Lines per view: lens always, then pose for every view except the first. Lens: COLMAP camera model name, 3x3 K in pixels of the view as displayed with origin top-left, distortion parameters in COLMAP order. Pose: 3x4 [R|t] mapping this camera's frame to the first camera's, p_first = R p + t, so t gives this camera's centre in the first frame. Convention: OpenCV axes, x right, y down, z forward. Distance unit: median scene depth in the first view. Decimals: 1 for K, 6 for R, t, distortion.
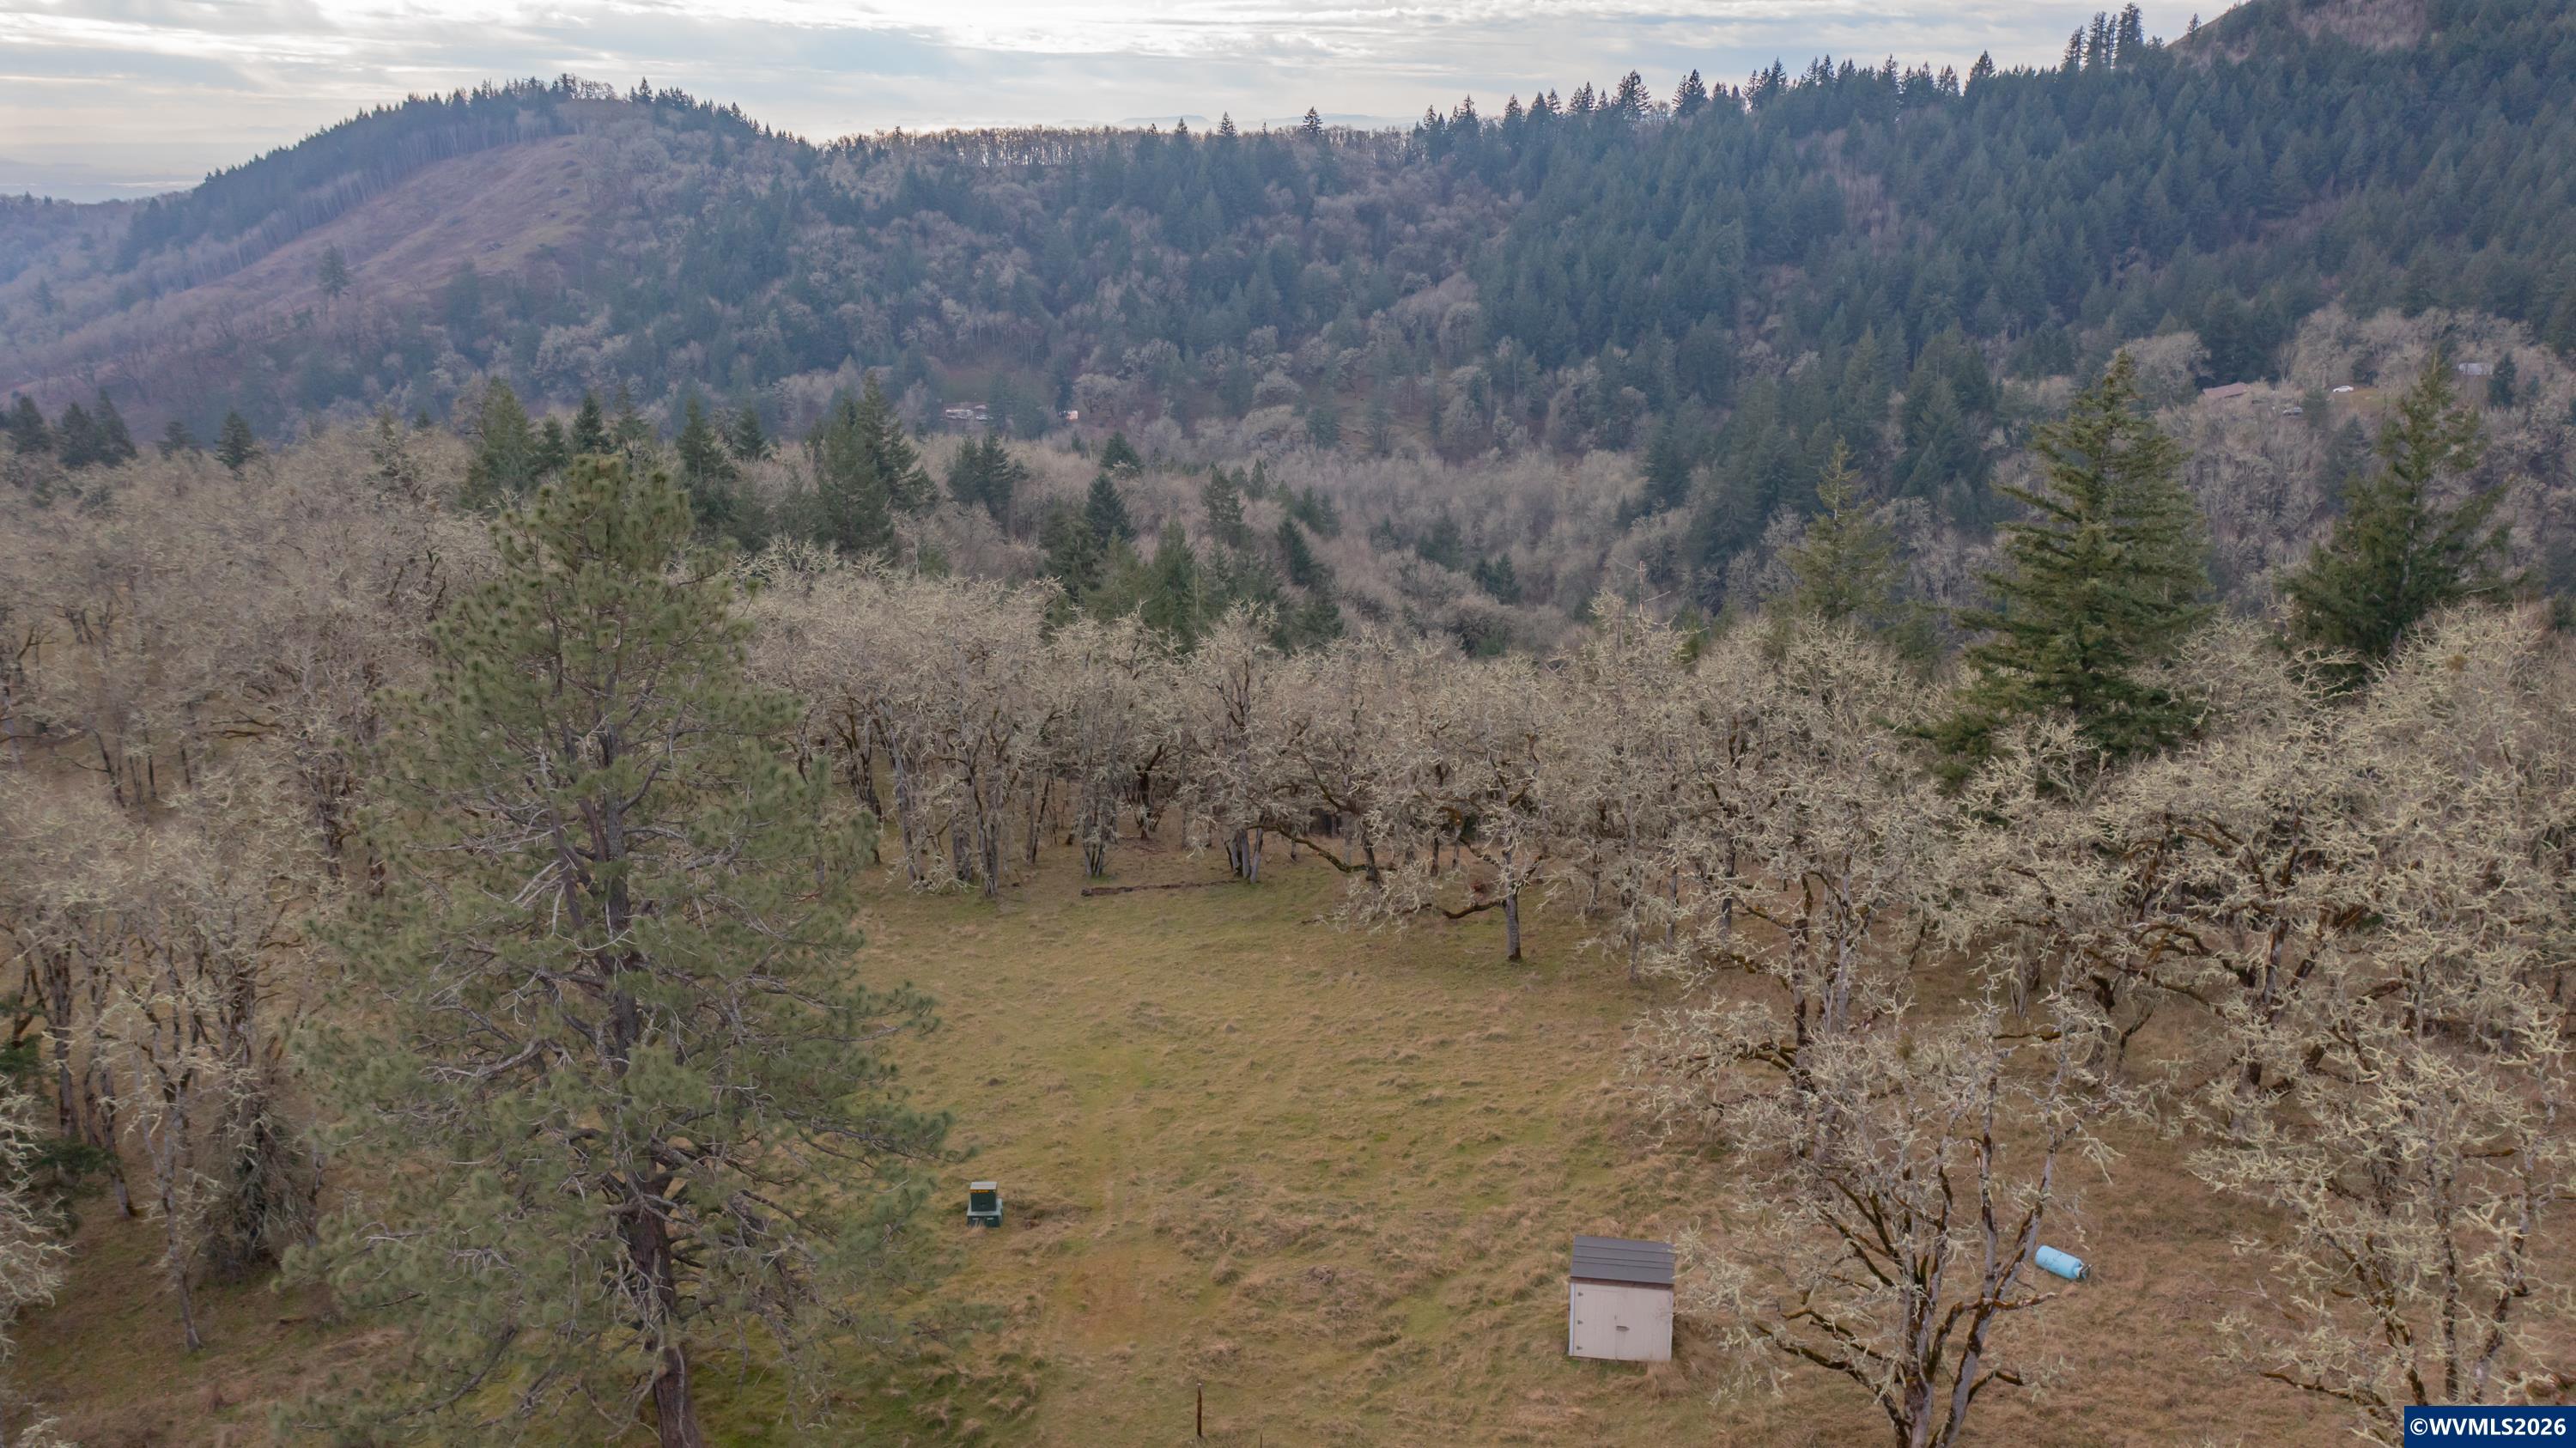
lens RADIAL K [[2066.1, 0, 1284.7], [0, 2066.1, 729.2], [0, 0, 1]] dist [-0.005947, 0.009722]
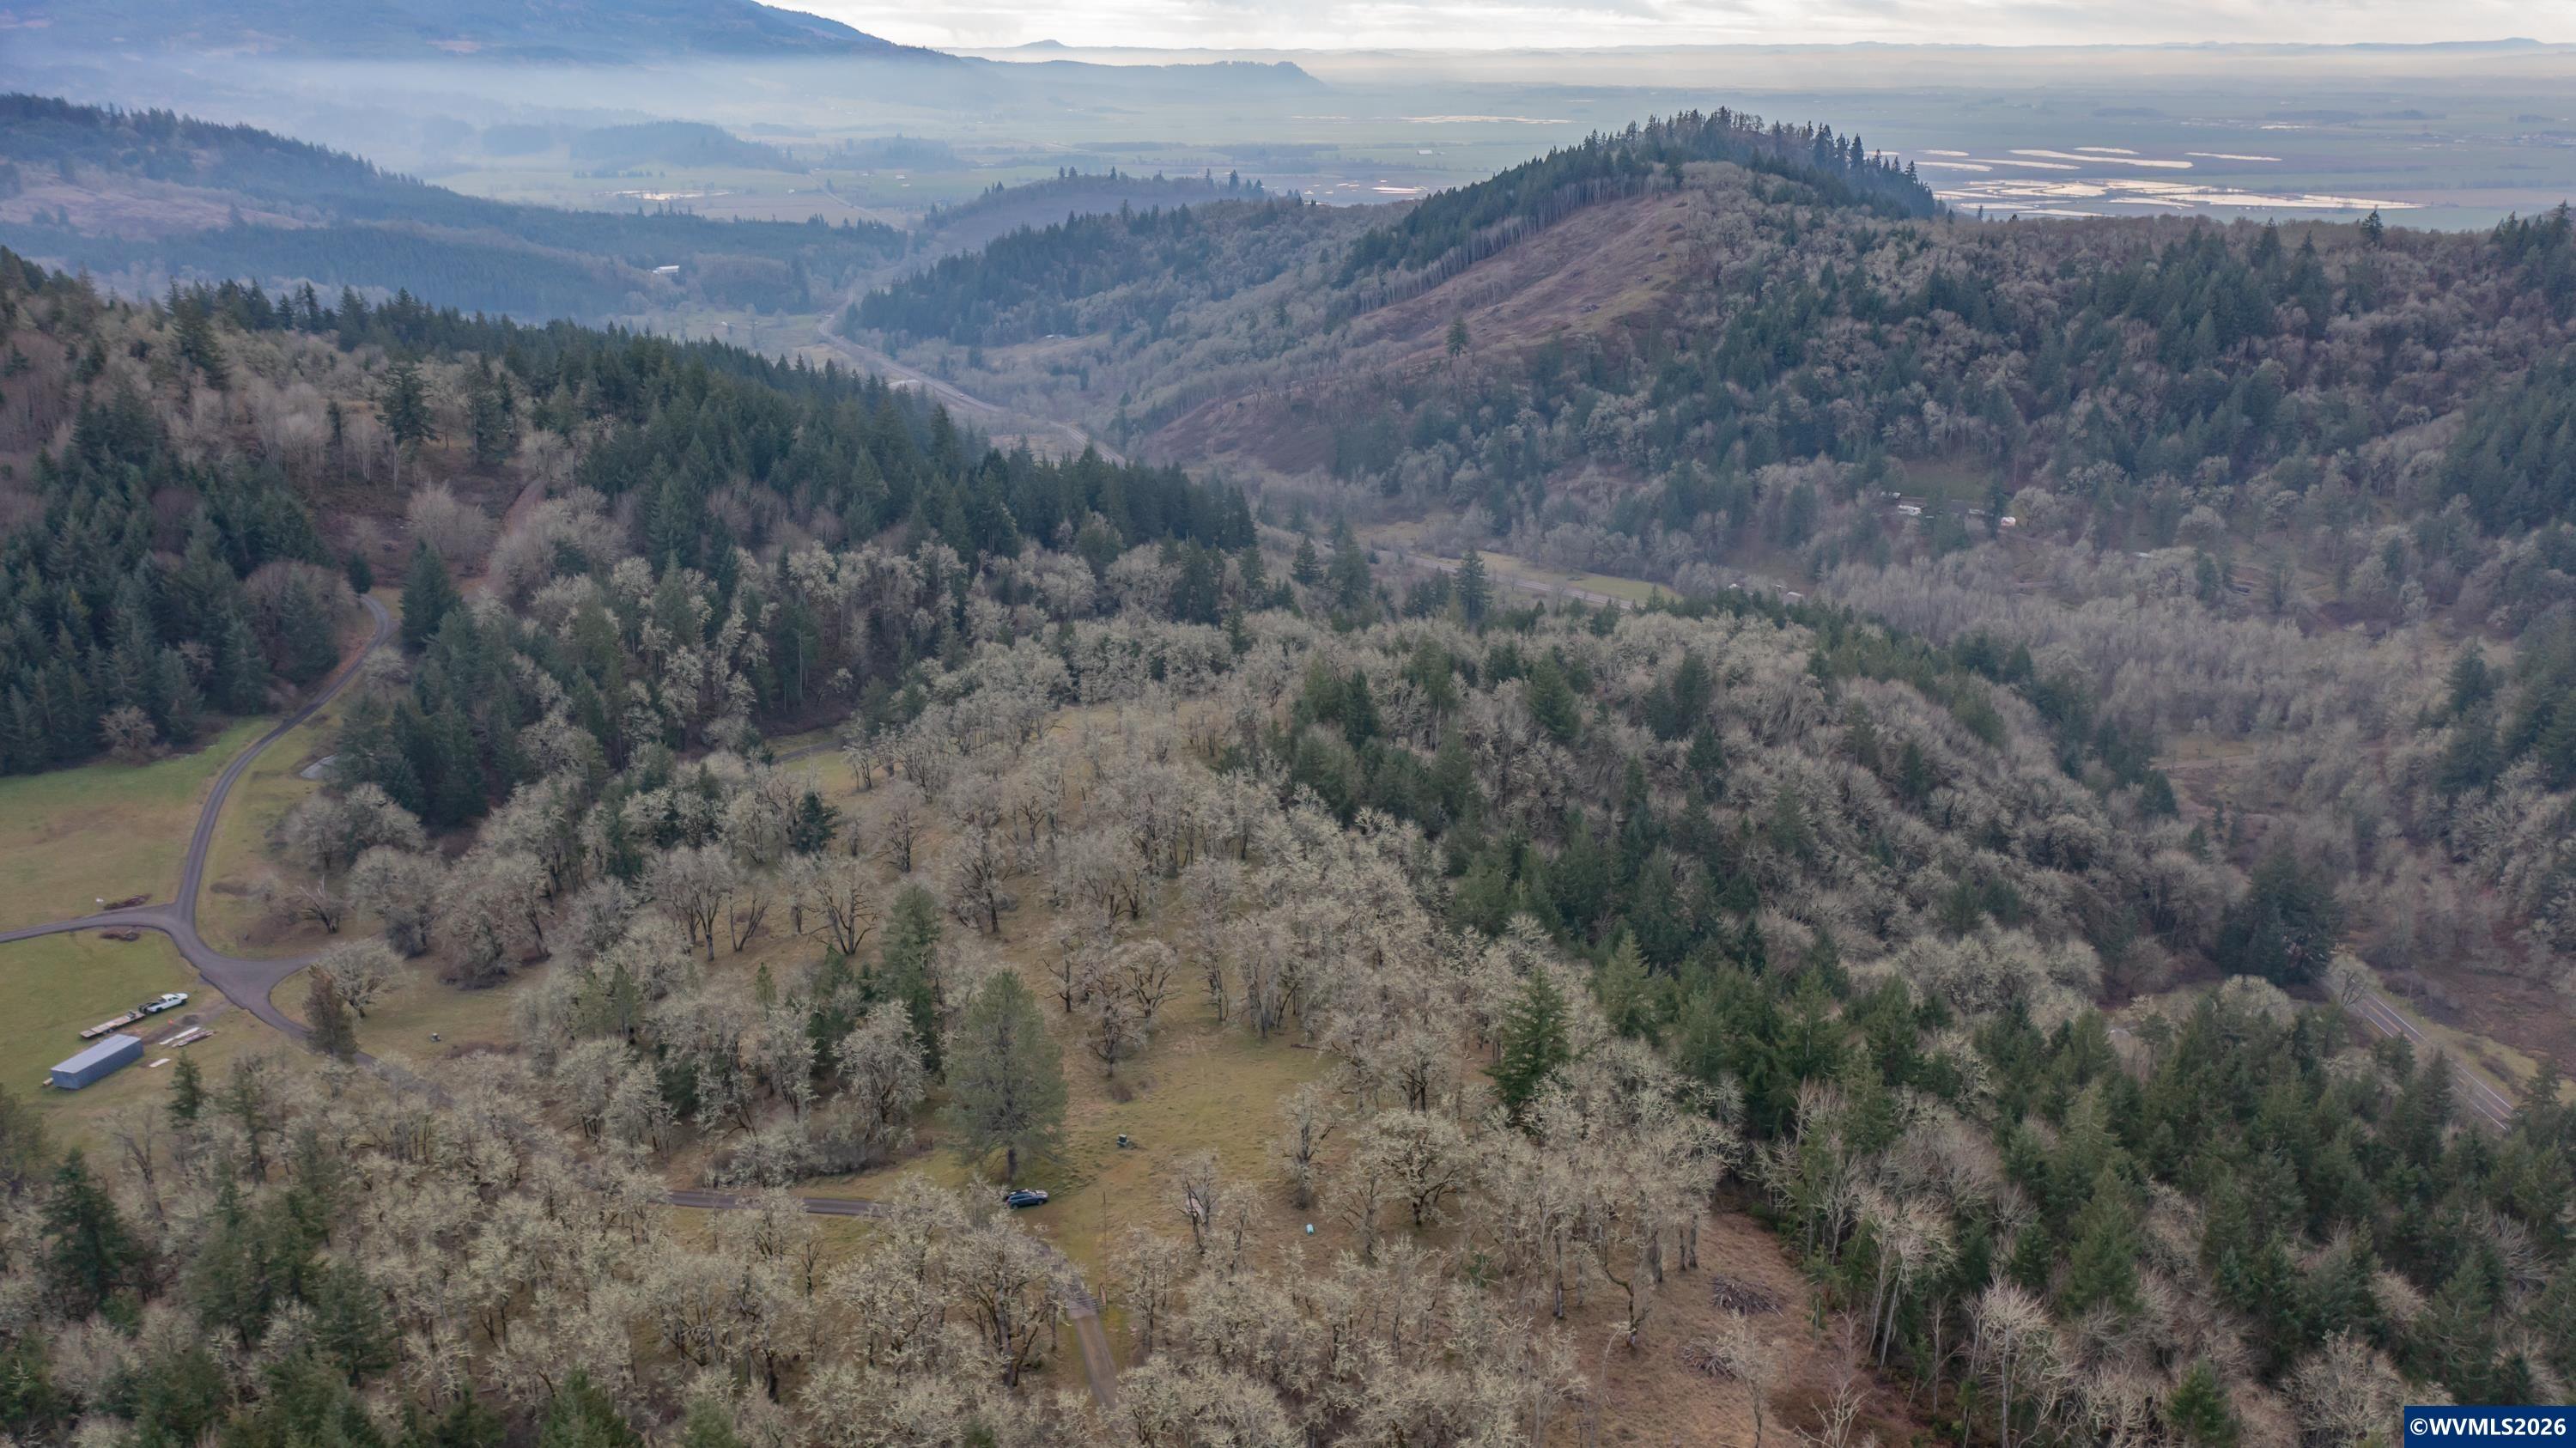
lens RADIAL K [[2066.1, 0, 1279.9], [0, 2066.1, 718.0], [0, 0, 1]] dist [-0.005947, 0.009722]
pose [[0.844652, 0.162113, -0.510179, 0.141754], [-0.146596, 0.986659, 0.070814, -0.063657], [0.514852, 0.014977, 0.857148, -0.155545]]
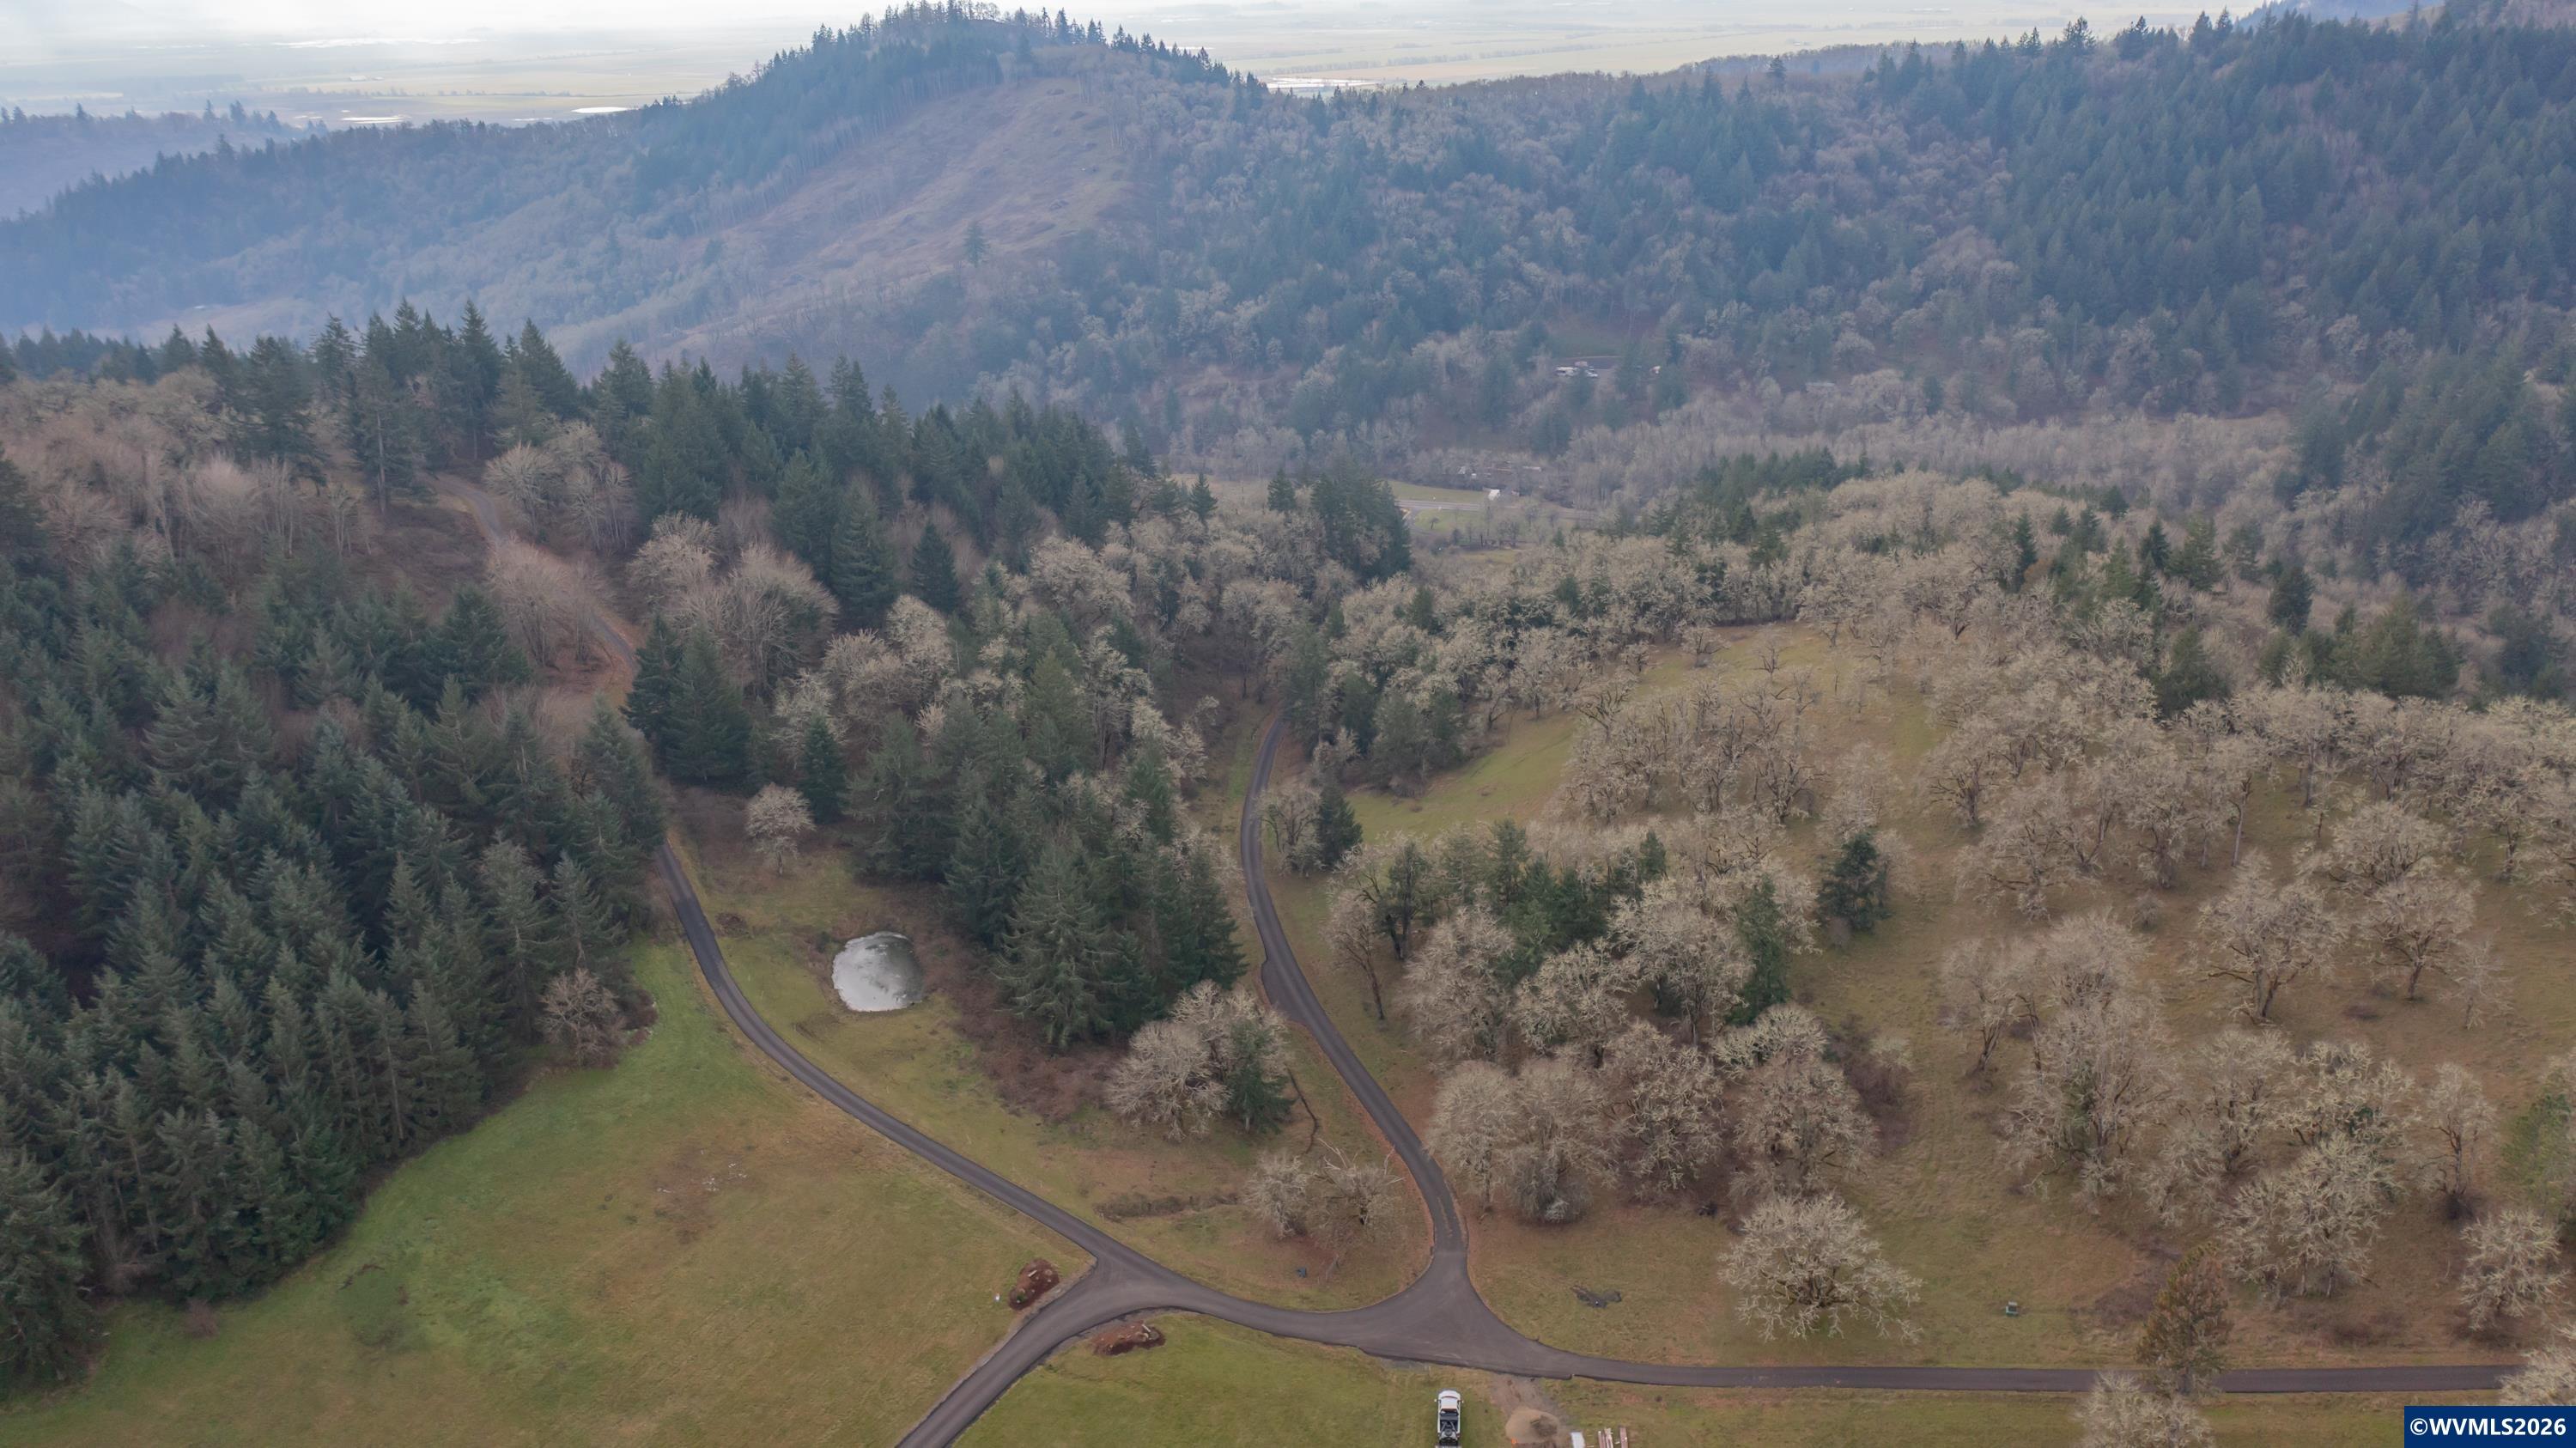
lens RADIAL K [[2066.1, 0, 1293.8], [0, 2066.1, 726.0], [0, 0, 1]] dist [-0.005947, 0.009722]
pose [[0.998969, -0.006477, -0.044924, -0.241311], [0.010019, 0.996818, 0.079078, -0.044370], [0.044269, -0.079447, 0.995856, -0.159458]]
